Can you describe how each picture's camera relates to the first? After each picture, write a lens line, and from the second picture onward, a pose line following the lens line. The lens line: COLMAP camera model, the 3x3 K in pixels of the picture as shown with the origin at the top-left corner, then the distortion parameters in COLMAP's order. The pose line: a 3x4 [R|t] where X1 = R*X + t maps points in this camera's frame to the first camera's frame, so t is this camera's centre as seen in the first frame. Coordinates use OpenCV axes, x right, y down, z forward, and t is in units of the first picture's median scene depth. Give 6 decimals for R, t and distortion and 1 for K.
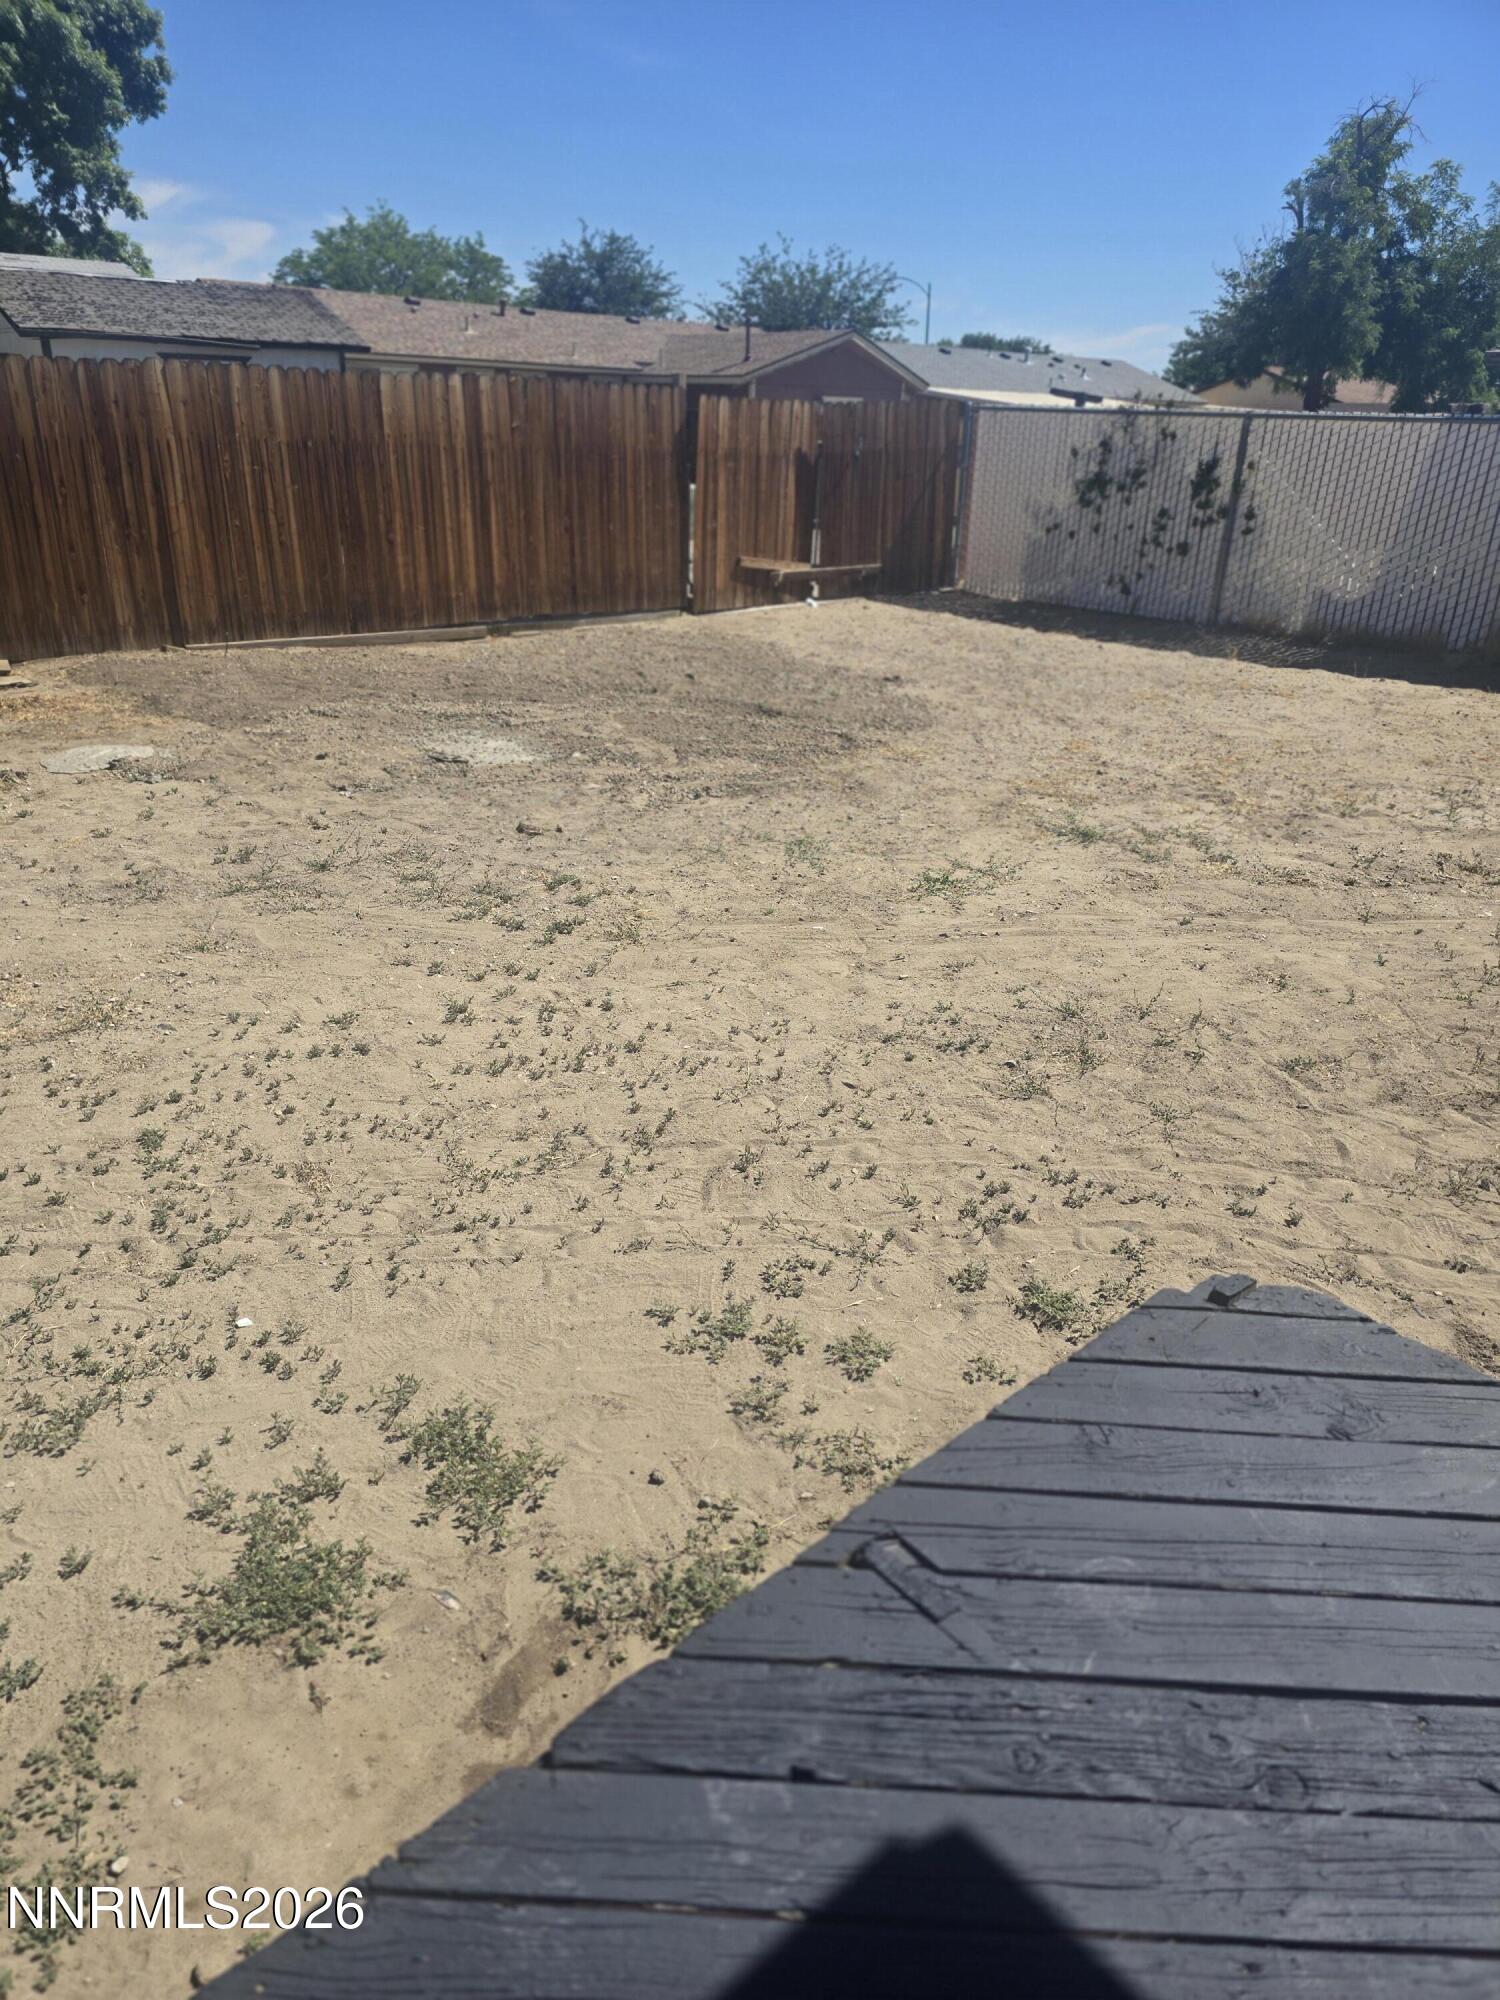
lens RADIAL K [[1312.7, 0, 750.0], [0, 1312.7, 1000.0], [0, 0, 1]] dist [0.062900, -0.057640]
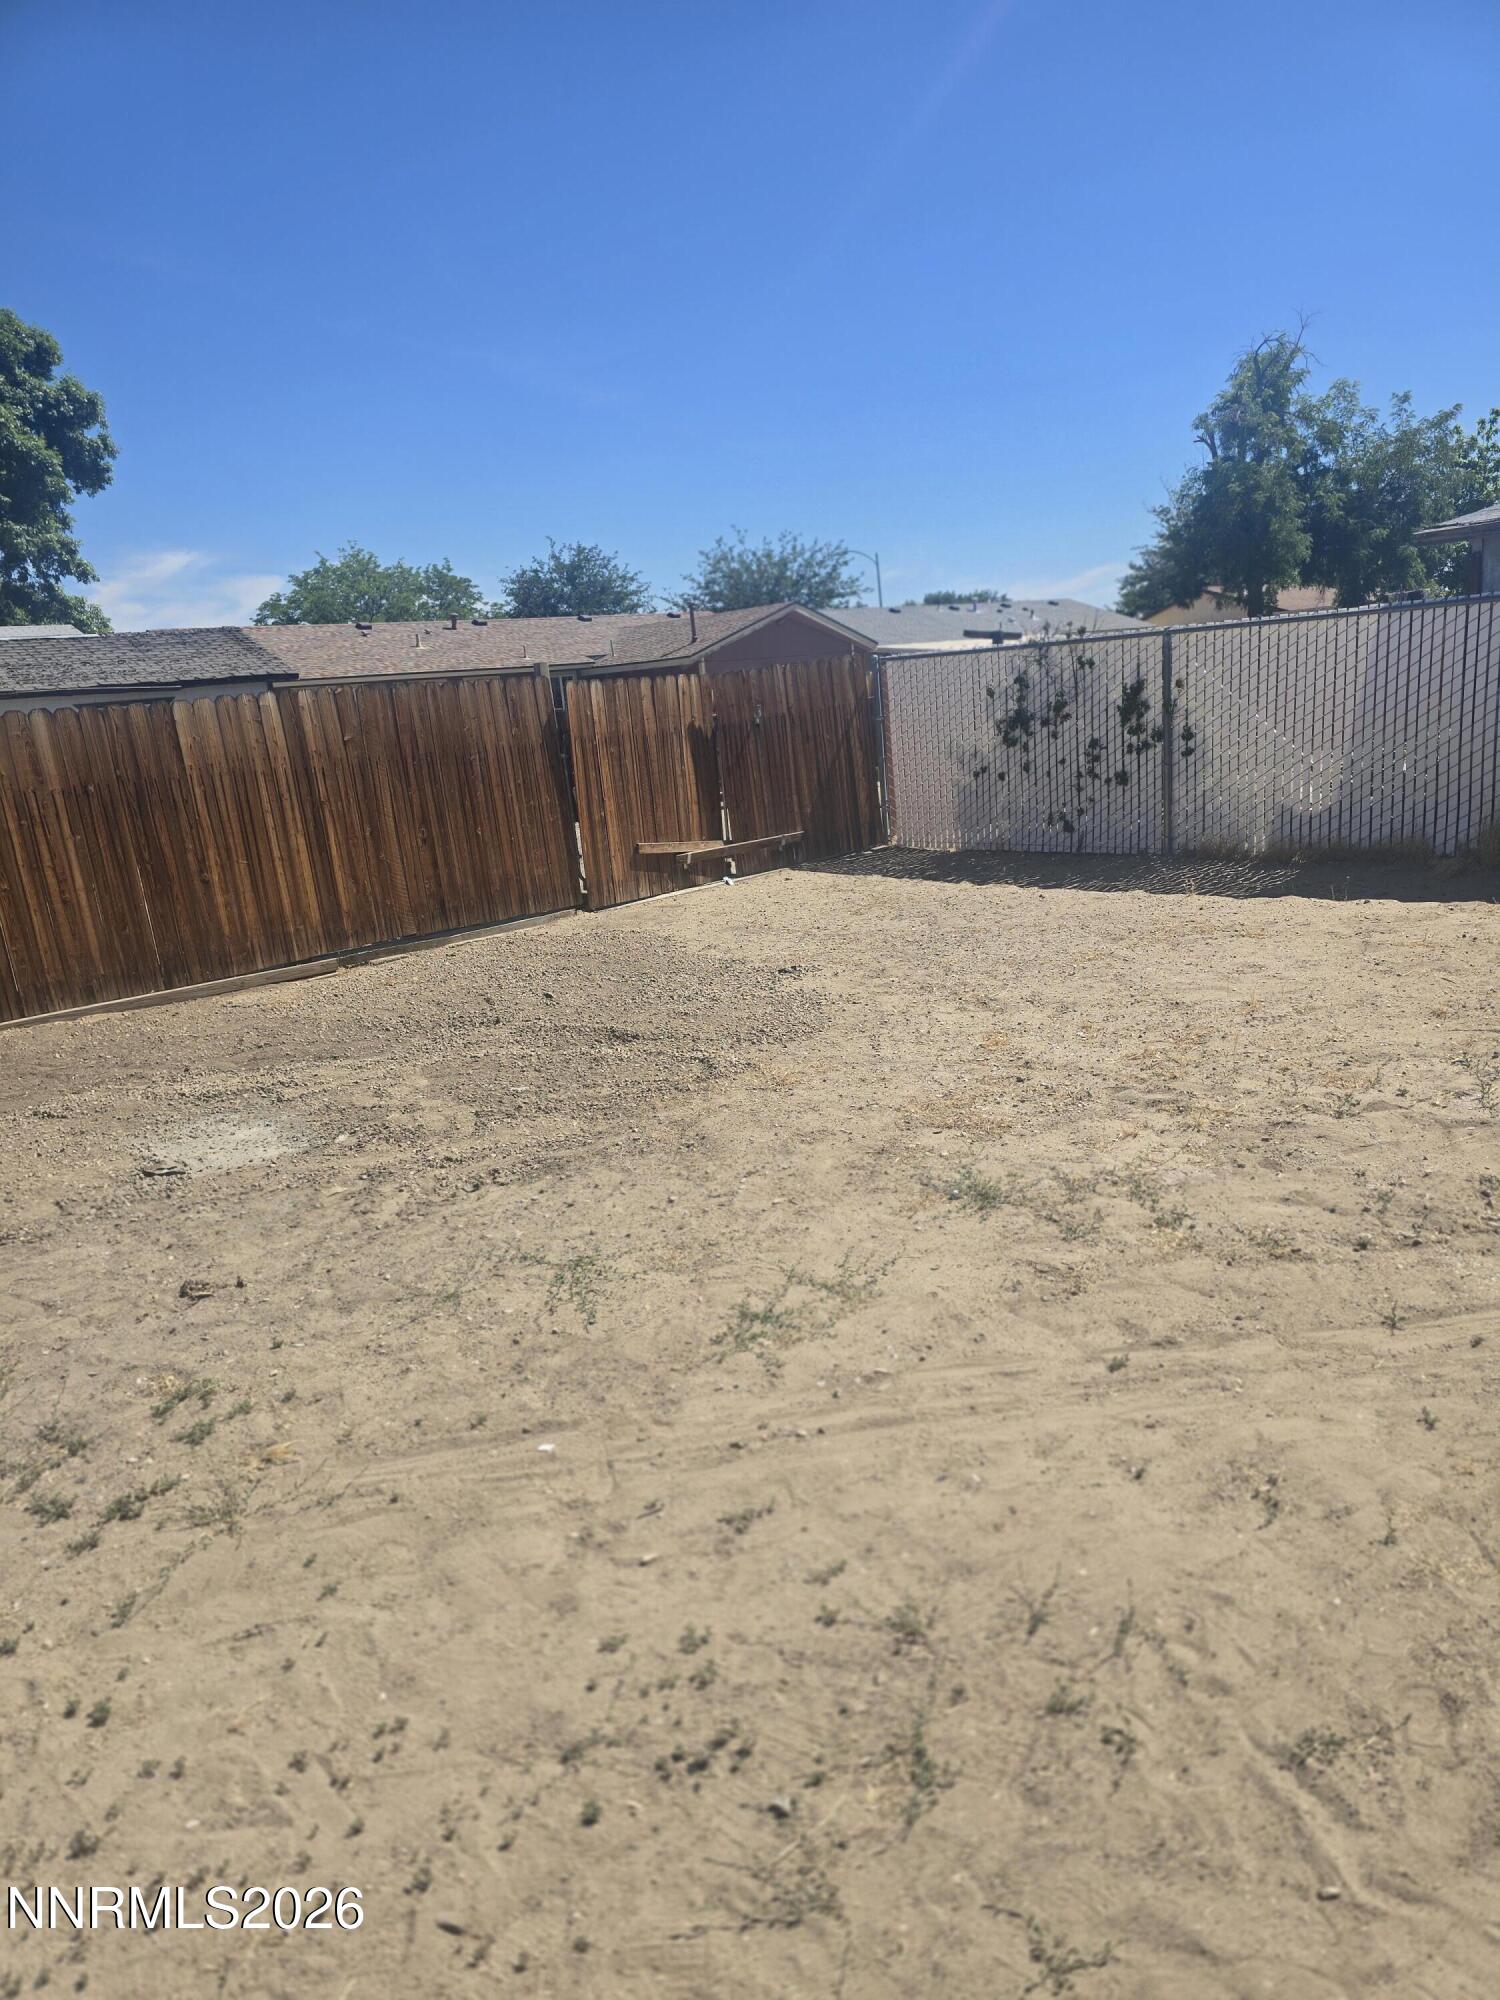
lens RADIAL K [[1337.2, 0, 771.3], [0, 1337.2, 1032.6], [0, 0, 1]] dist [0.071919, -0.071508]
pose [[0.992899, -0.118951, 0.001118, 0.076940], [0.117539, 0.979579, -0.163127, -0.055540], [0.018309, 0.162100, 0.986604, 0.136604]]
